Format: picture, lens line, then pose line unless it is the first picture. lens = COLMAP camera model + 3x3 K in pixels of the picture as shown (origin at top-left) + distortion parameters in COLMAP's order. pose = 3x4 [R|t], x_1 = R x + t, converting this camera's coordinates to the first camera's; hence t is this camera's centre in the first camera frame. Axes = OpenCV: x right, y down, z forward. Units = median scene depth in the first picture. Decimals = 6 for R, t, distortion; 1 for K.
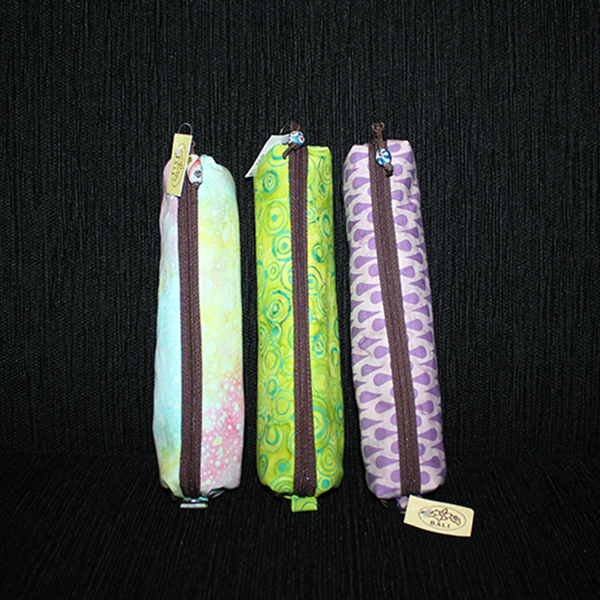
lens RADIAL K [[887.7, 0, 289.6], [0, 887.7, 299.0], [0, 0, 1]] dist [-0.144311, 0.115852]
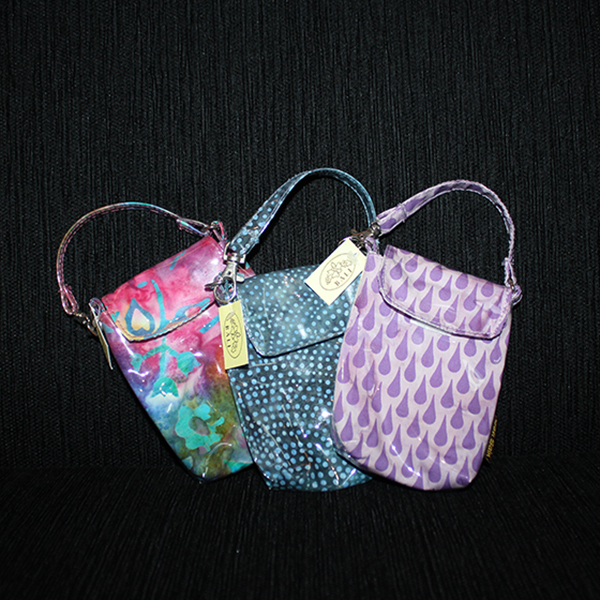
lens RADIAL K [[824.2, 0, 304.4], [0, 824.2, 306.4], [0, 0, 1]] dist [-0.132766, 0.073480]
pose [[0.999018, -0.028006, 0.034341, -0.062452], [0.029812, 0.998136, -0.053257, 0.057280], [-0.032786, 0.054229, 0.997990, 0.108886]]
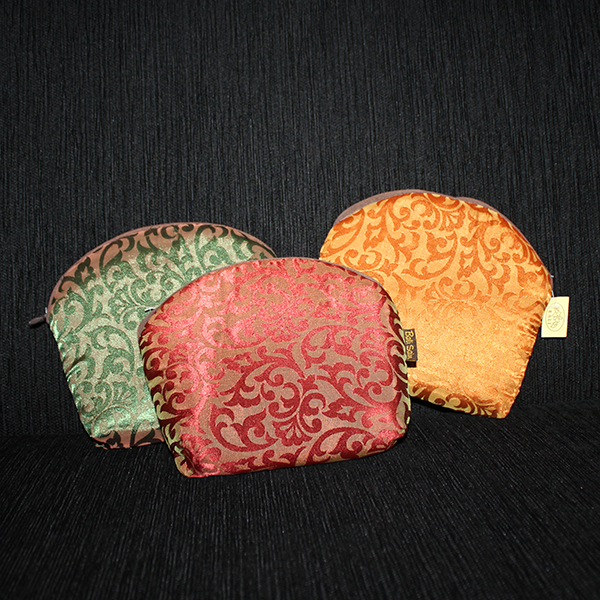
lens RADIAL K [[819.9, 0, 300.9], [0, 819.9, 289.7], [0, 0, 1]] dist [-0.130351, 0.132186]
pose [[0.992240, -0.030551, 0.120524, -0.011828], [0.046046, 0.990711, -0.127953, 0.139679], [-0.115495, 0.132510, 0.984430, -0.181226]]
